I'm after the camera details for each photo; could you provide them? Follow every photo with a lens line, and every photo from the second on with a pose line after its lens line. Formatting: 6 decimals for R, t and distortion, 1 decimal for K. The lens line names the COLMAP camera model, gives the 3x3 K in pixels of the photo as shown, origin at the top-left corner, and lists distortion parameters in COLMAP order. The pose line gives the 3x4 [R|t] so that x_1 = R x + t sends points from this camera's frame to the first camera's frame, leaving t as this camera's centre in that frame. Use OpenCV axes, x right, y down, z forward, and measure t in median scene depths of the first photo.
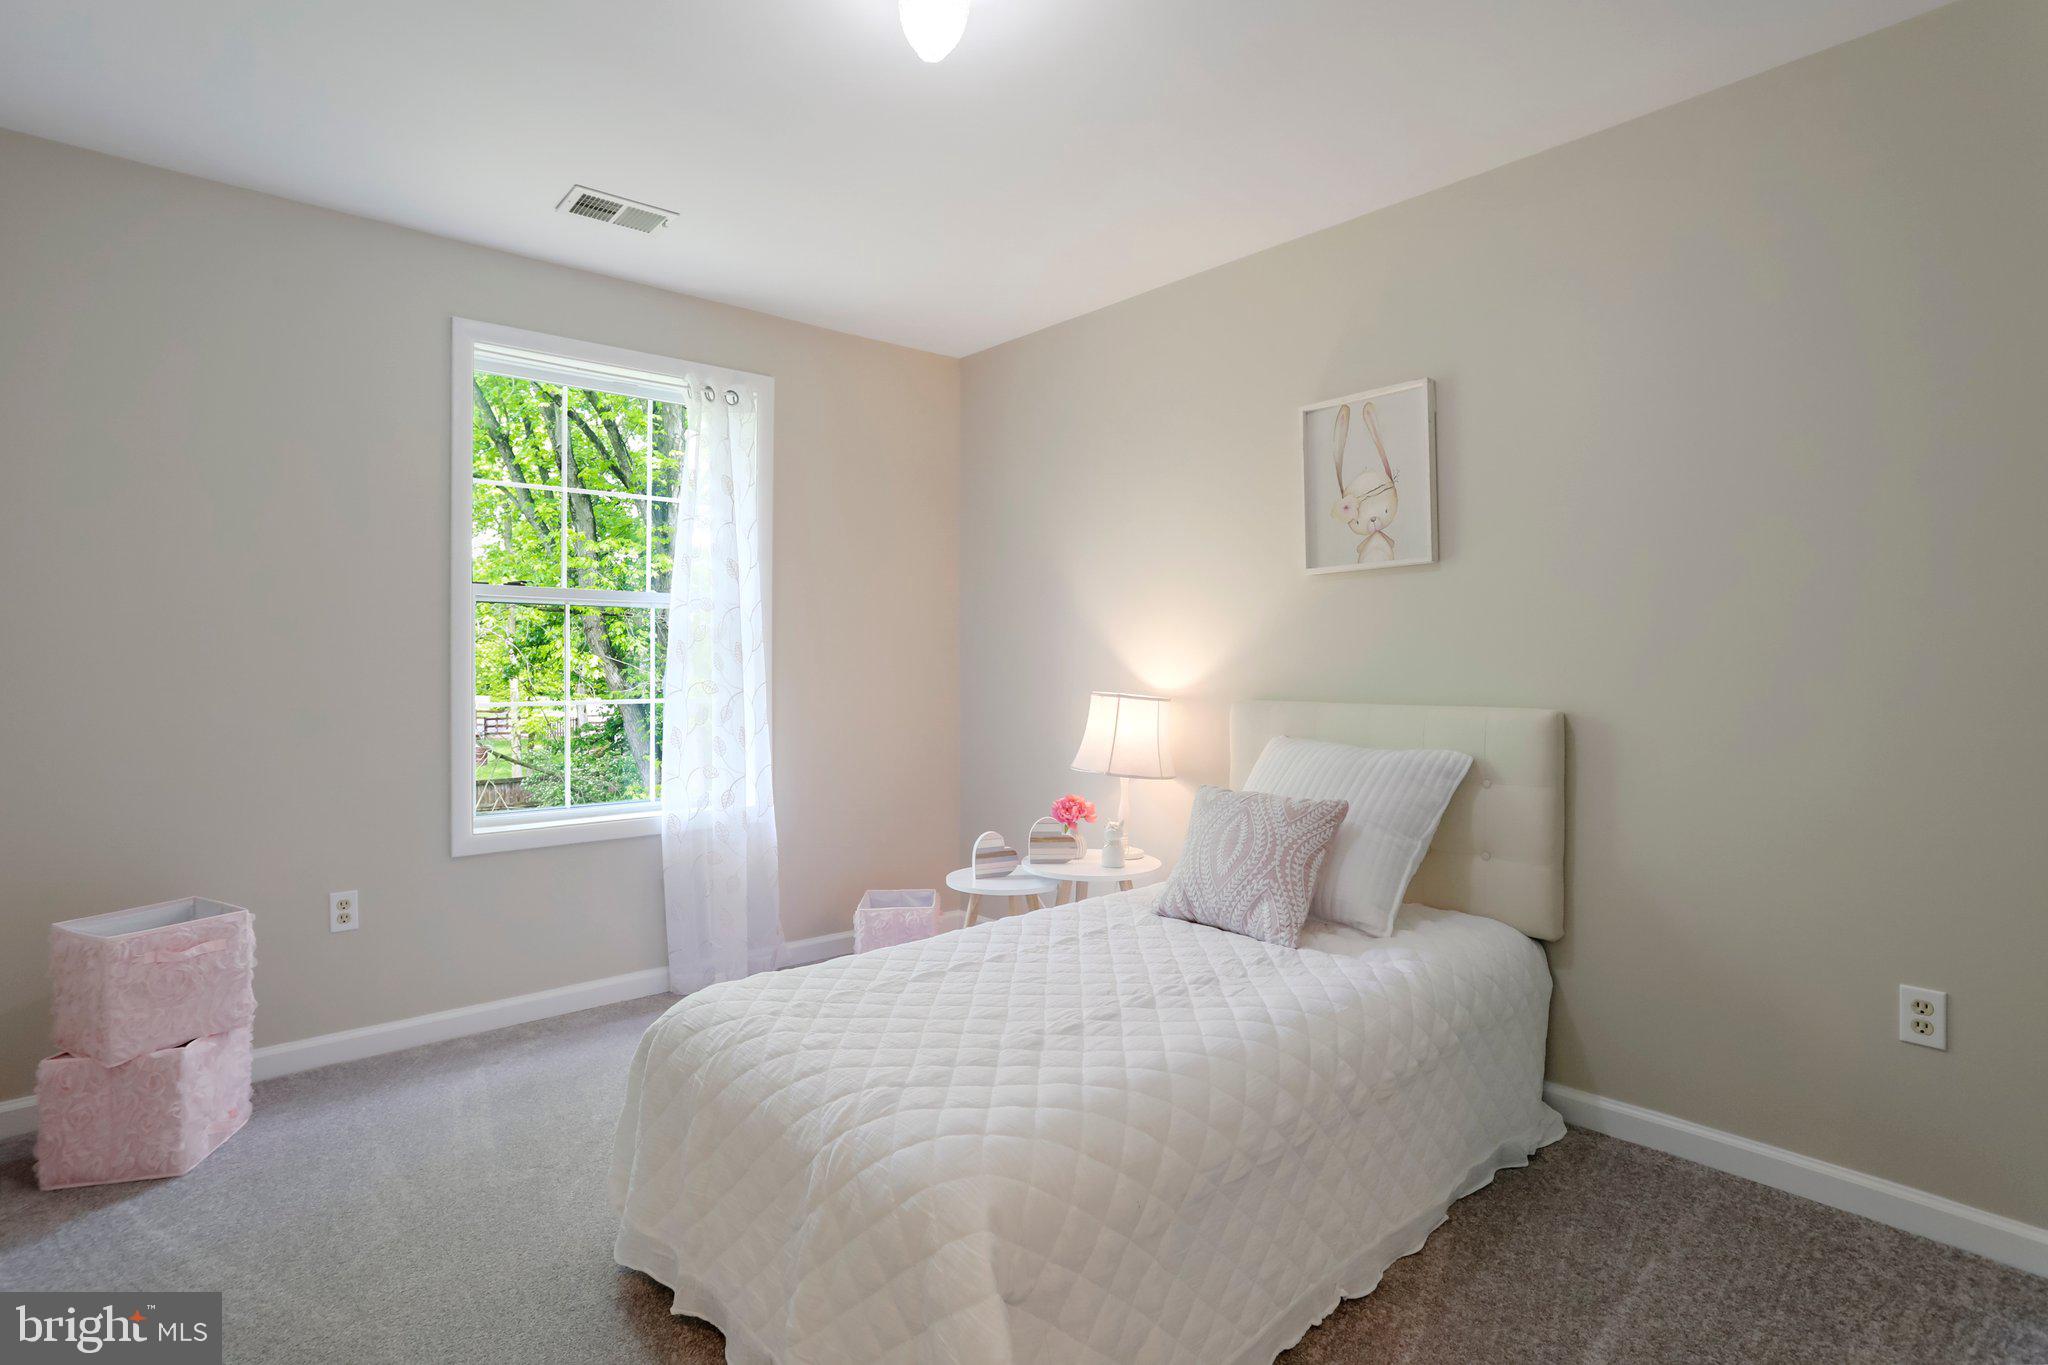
lens RADIAL K [[988.5, 0, 1031.4], [0, 988.5, 655.6], [0, 0, 1]] dist [-0.030463, 0.000861]
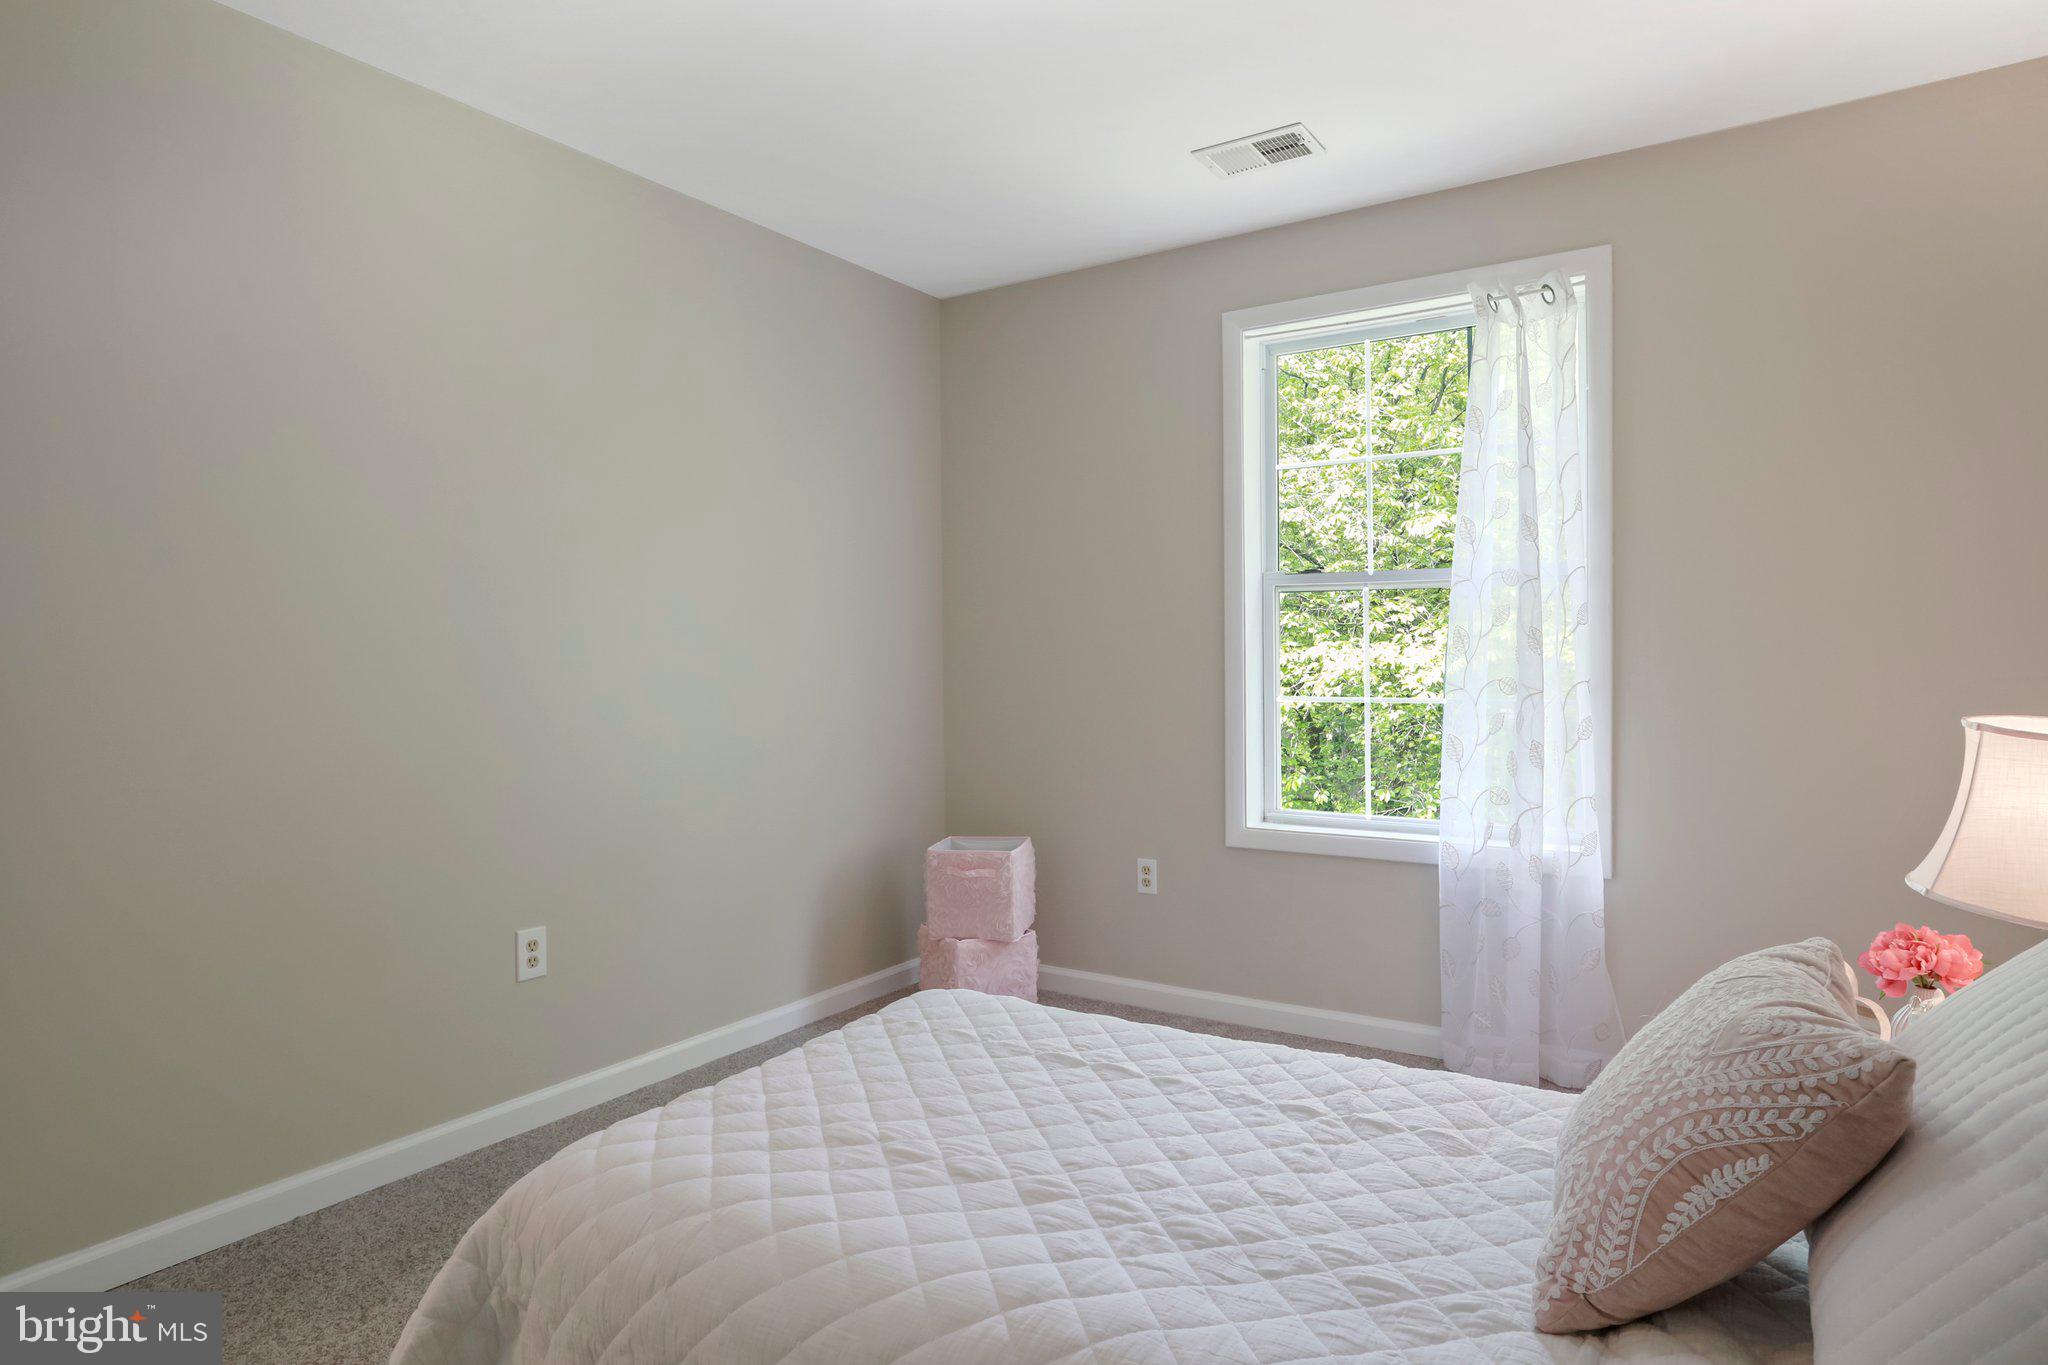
lens RADIAL K [[1131.2, 0, 1020.9], [0, 1131.2, 658.7], [0, 0, 1]] dist [-0.056671, 0.000257]
pose [[0.269328, 0.000085, -0.963048, 0.579433], [0.012038, 0.999922, 0.003455, 0.005450], [0.962973, -0.012524, 0.269306, 0.578548]]
